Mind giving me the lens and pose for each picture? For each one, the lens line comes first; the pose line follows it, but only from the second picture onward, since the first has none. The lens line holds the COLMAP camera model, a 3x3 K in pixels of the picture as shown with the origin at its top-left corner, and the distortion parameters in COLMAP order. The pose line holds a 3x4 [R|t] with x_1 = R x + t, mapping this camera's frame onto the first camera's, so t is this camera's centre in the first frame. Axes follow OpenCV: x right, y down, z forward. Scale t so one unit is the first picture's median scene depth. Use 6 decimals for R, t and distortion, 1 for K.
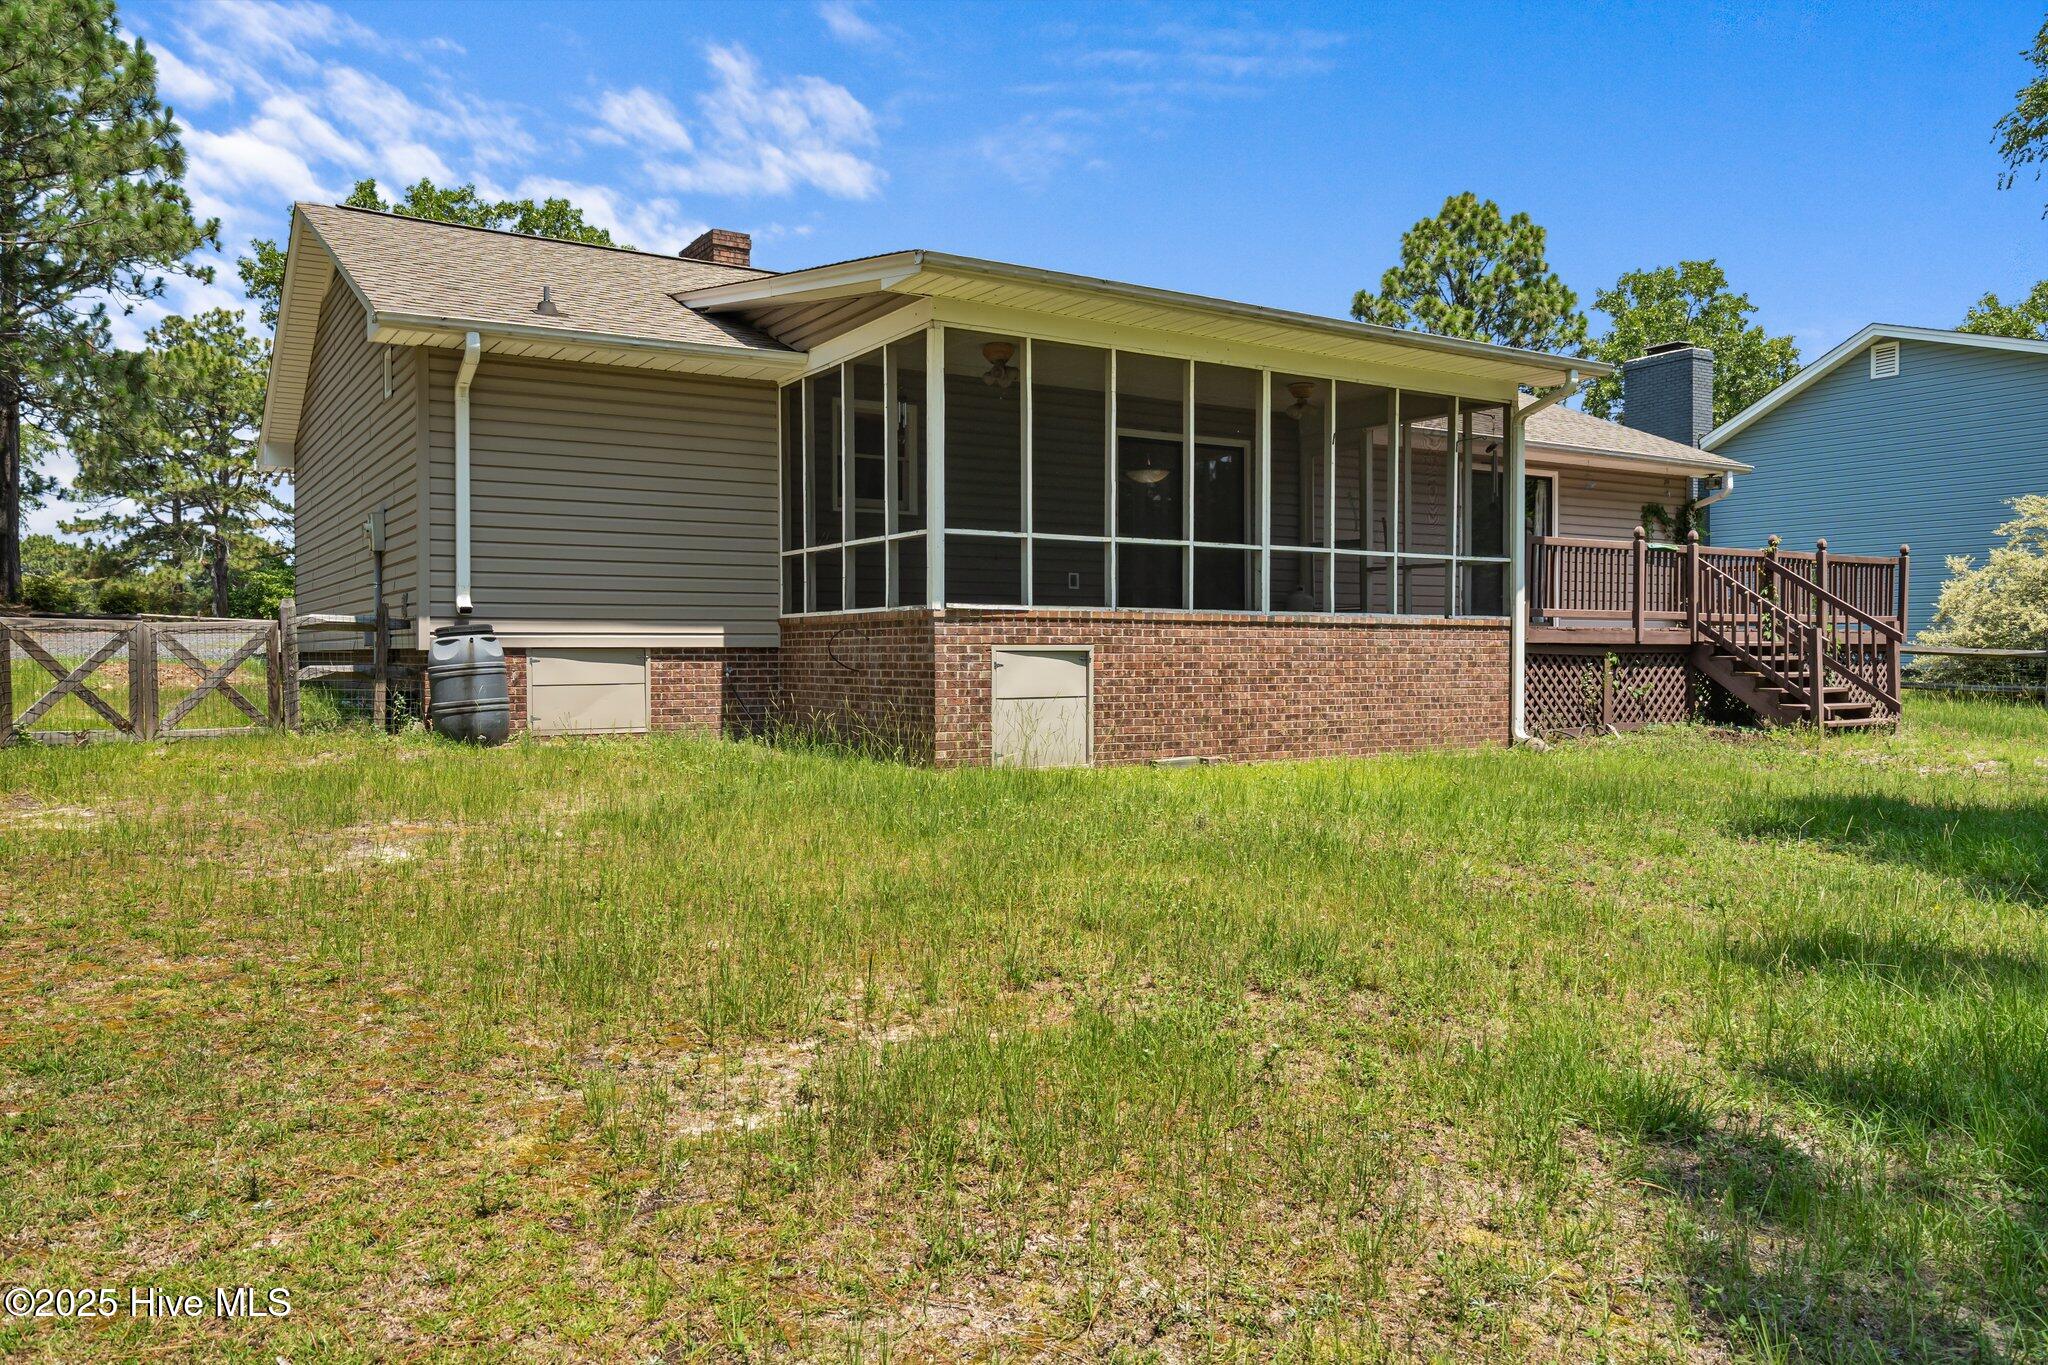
lens RADIAL K [[1452.4, 0, 1024.5], [0, 1452.4, 679.7], [0, 0, 1]] dist [0.004124, 0.001120]
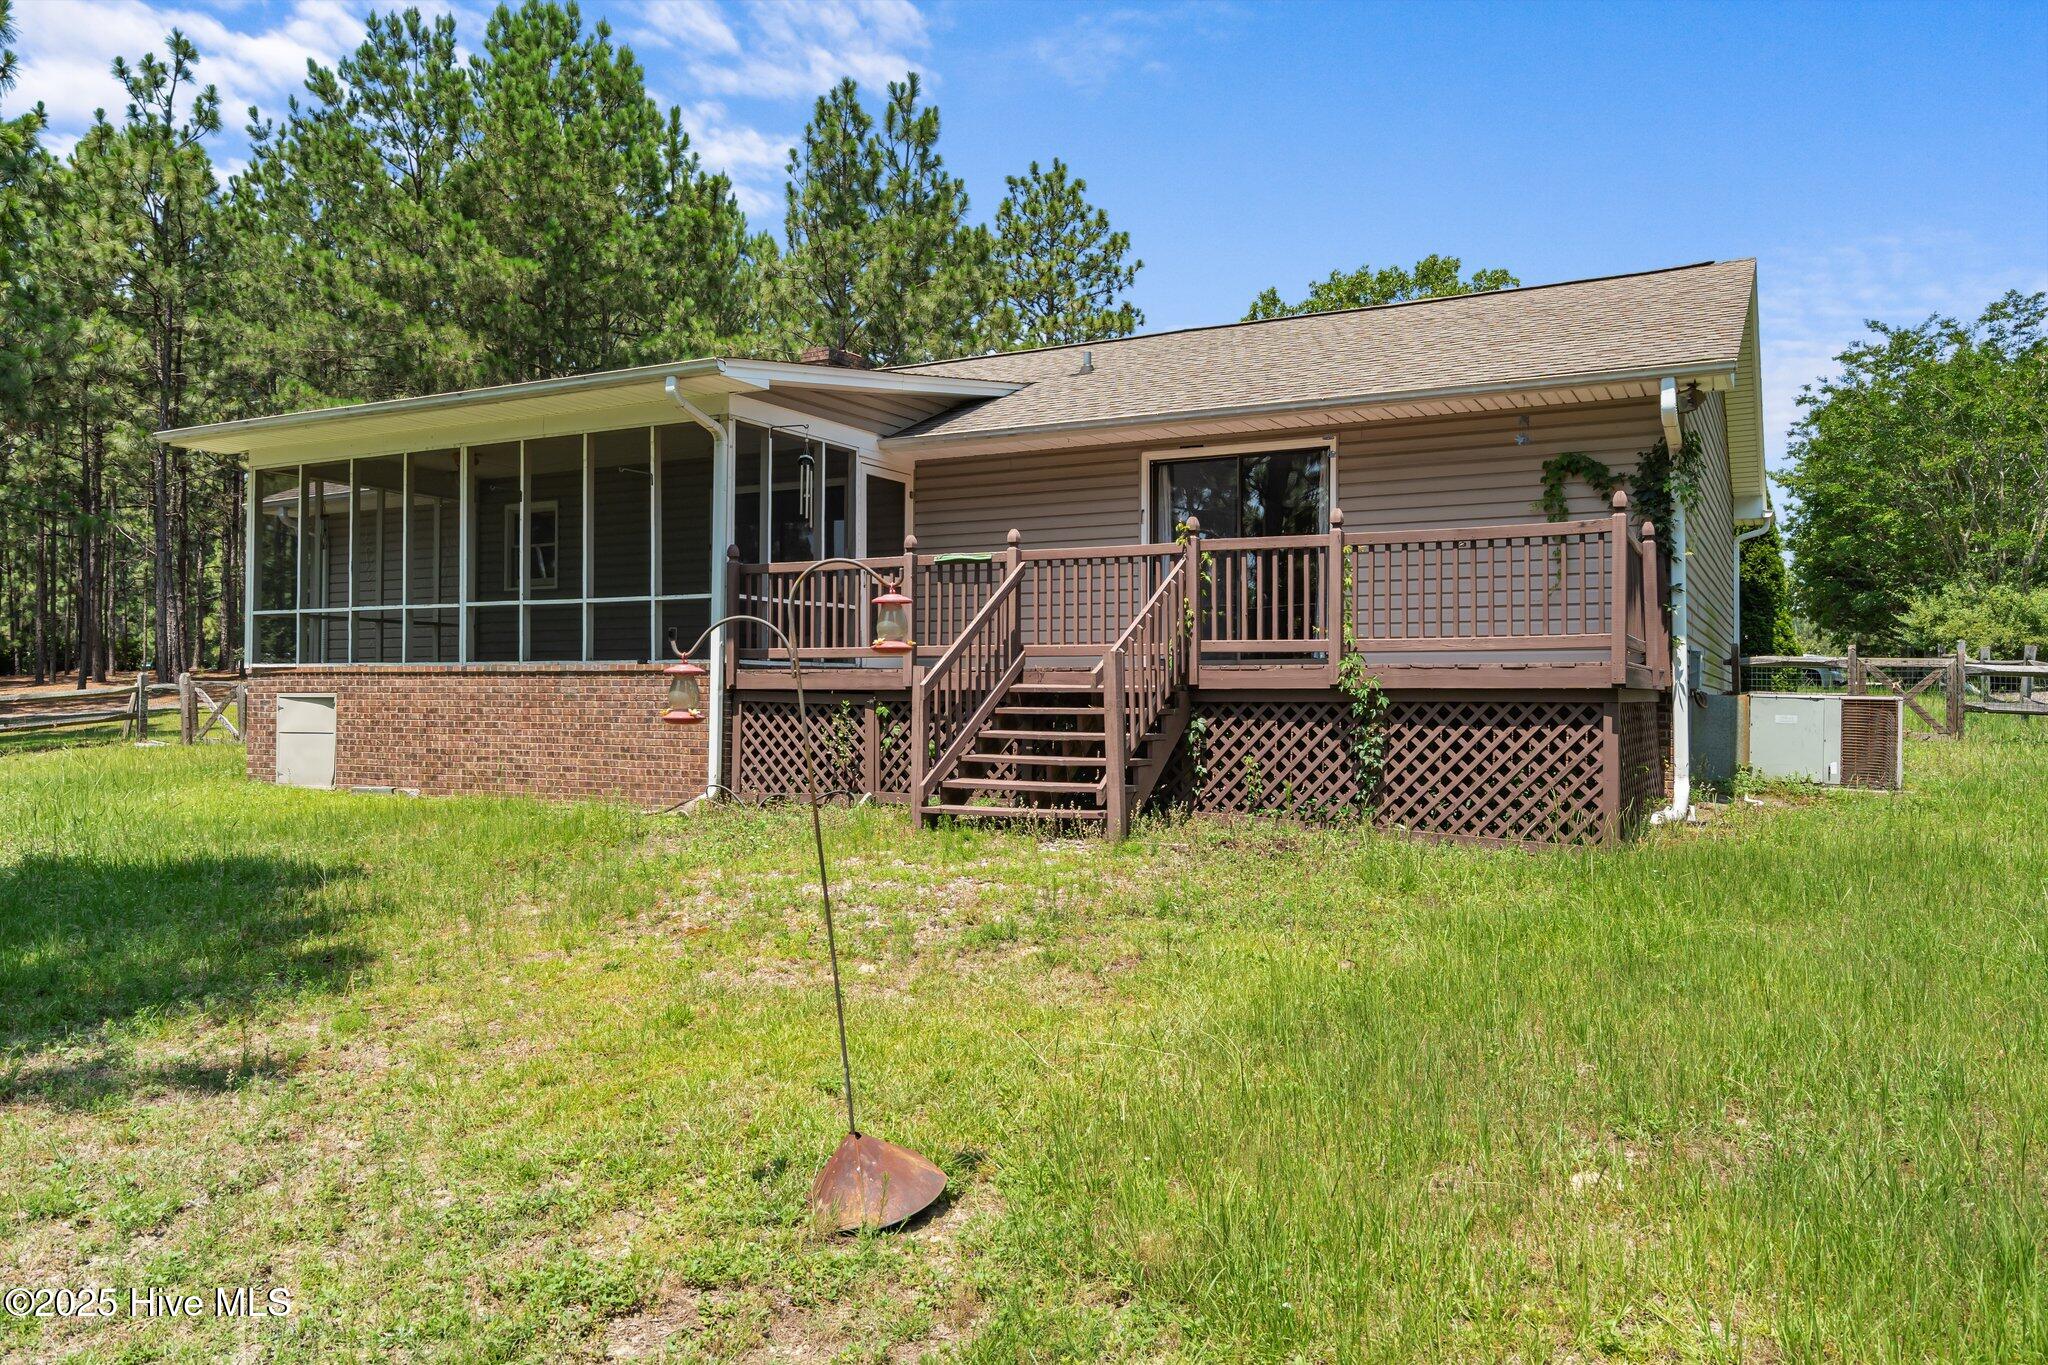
lens RADIAL K [[1452.4, 0, 1025.3], [0, 1452.4, 685.7], [0, 0, 1]] dist [0.004124, 0.001120]
pose [[0.505959, -0.006603, -0.862532, 1.332678], [-0.020087, 0.999609, -0.019435, -0.015982], [0.862323, 0.027159, 0.505629, 0.805542]]
